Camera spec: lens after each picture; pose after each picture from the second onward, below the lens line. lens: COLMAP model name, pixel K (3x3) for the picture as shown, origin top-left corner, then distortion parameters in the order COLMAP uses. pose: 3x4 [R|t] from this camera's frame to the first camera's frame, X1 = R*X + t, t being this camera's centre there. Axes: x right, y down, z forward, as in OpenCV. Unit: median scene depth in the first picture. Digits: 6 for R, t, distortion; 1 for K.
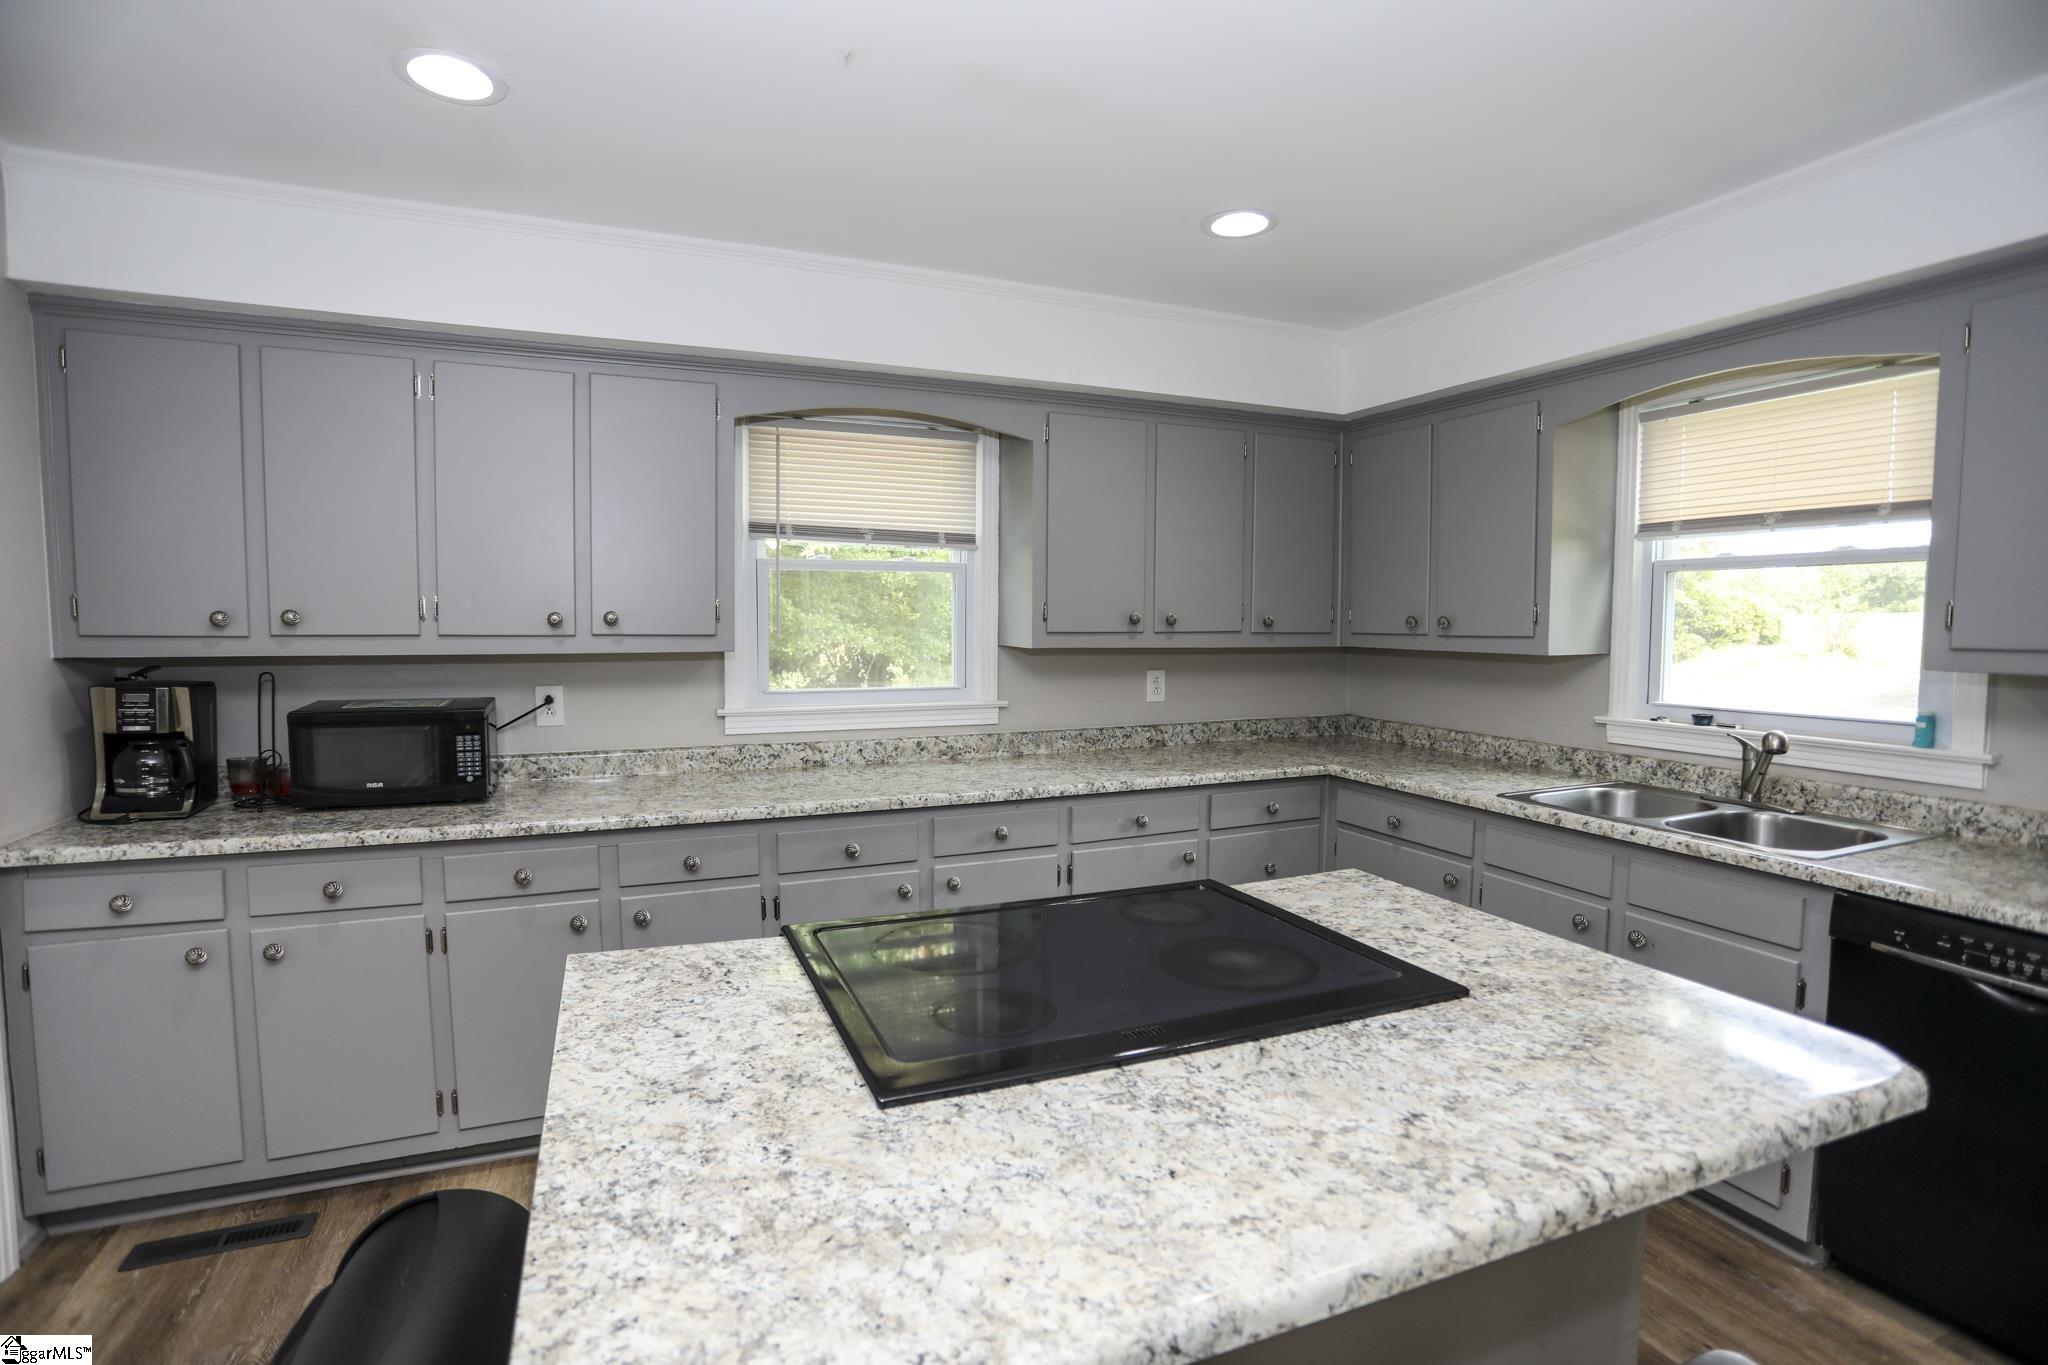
lens RADIAL K [[1018.6, 0, 1024.0], [0, 1018.6, 682.5], [0, 0, 1]] dist [-0.078549, 0.044381]
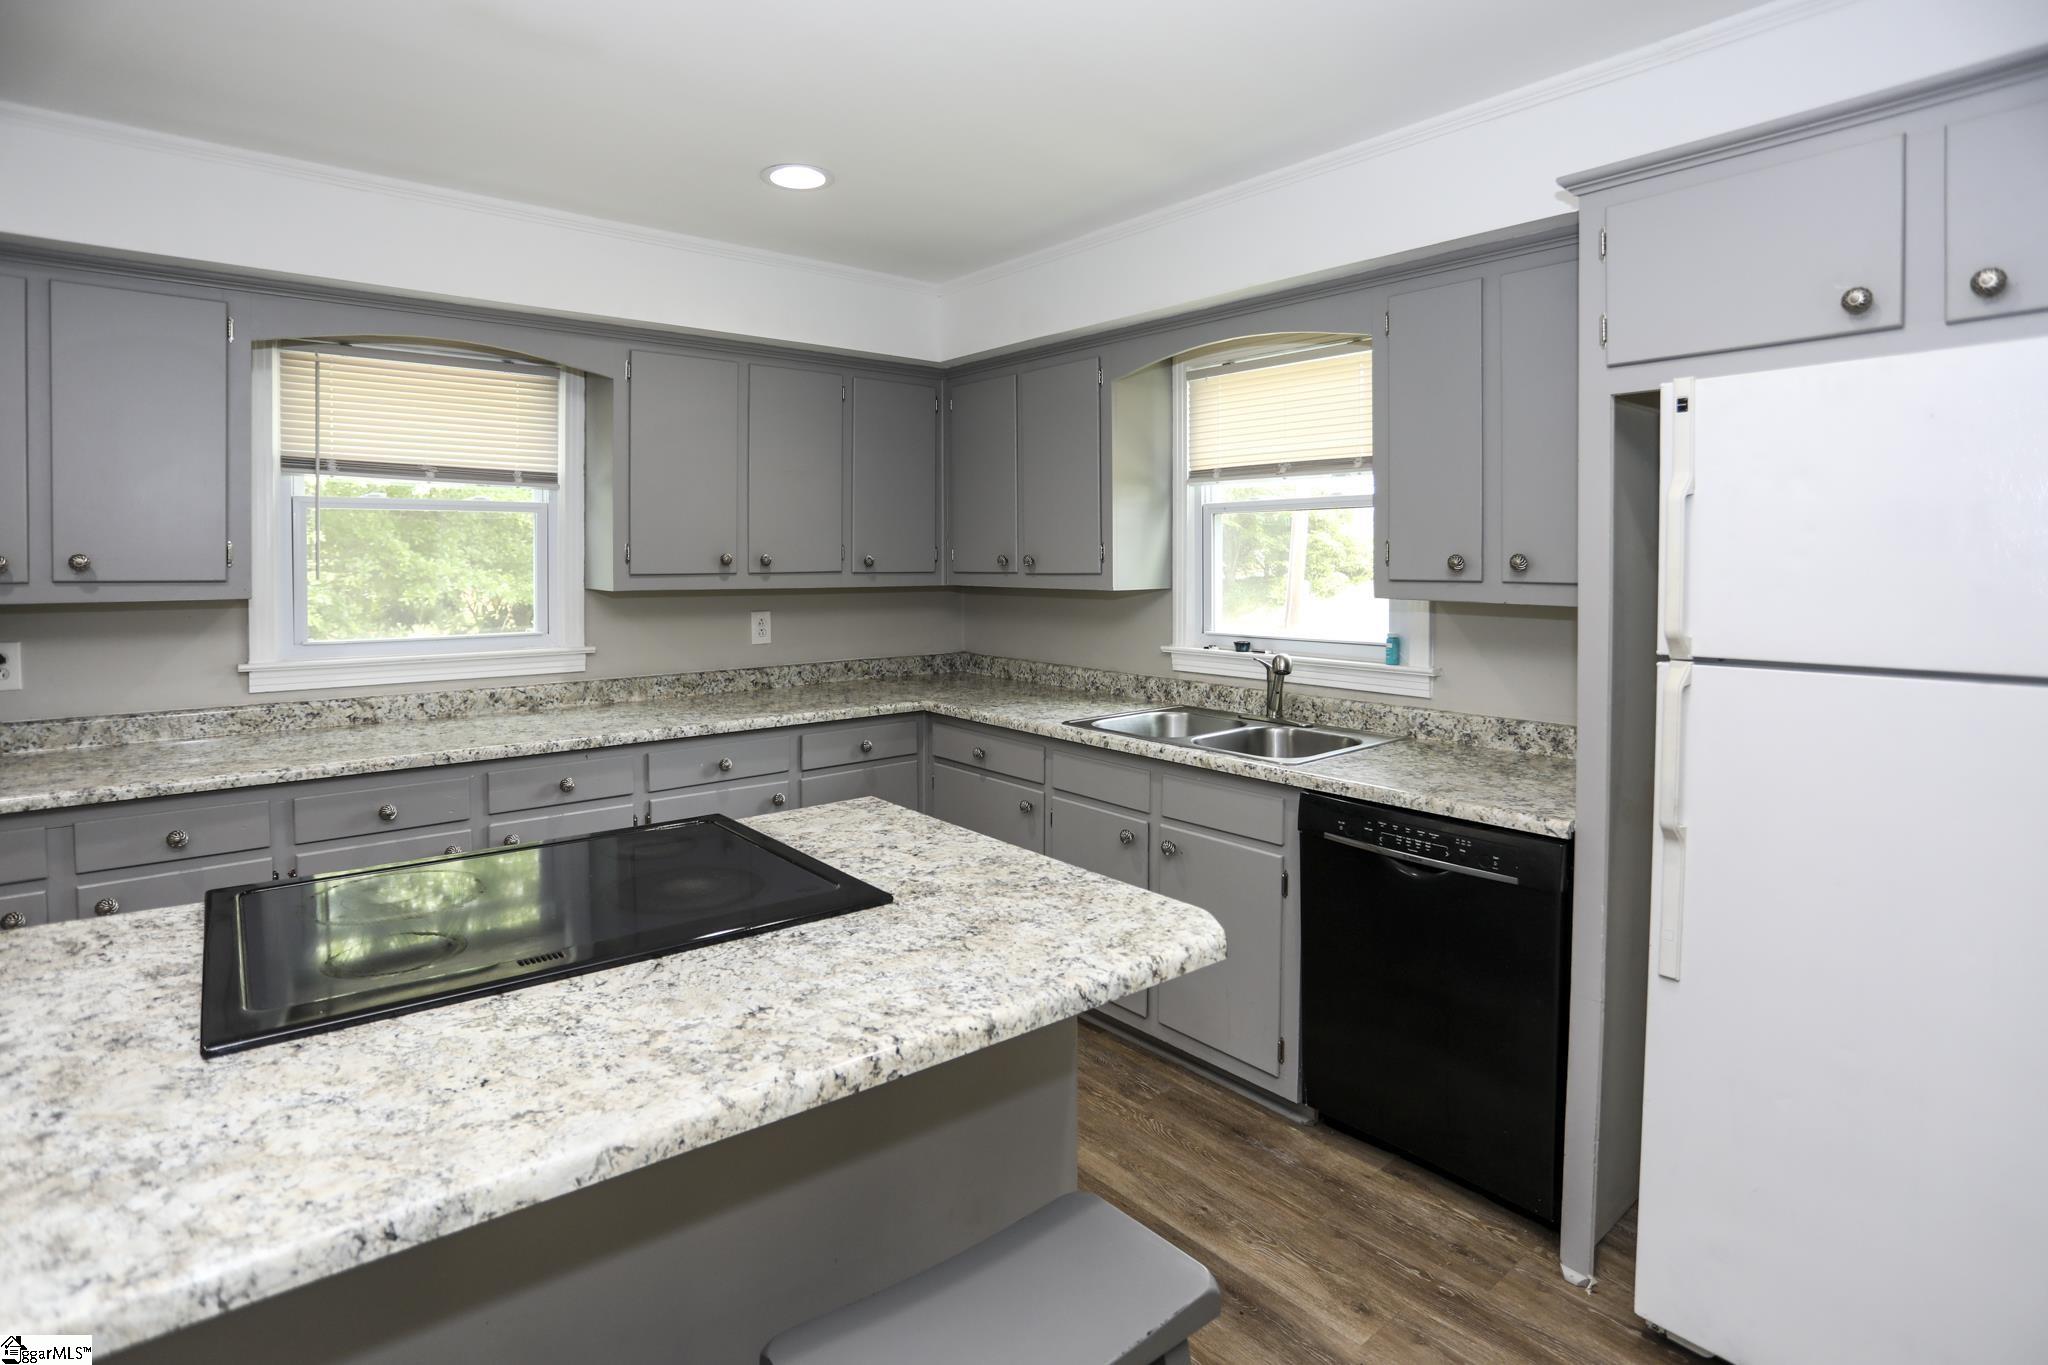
lens RADIAL K [[1055.1, 0, 1022.6], [0, 1055.1, 578.2], [0, 0, 1]] dist [-0.043506, 0.017281]
pose [[0.962256, -0.010016, 0.271962, 0.127169], [0.022508, 0.998828, -0.042850, 0.005900], [-0.271214, 0.047354, 0.961353, -0.072879]]
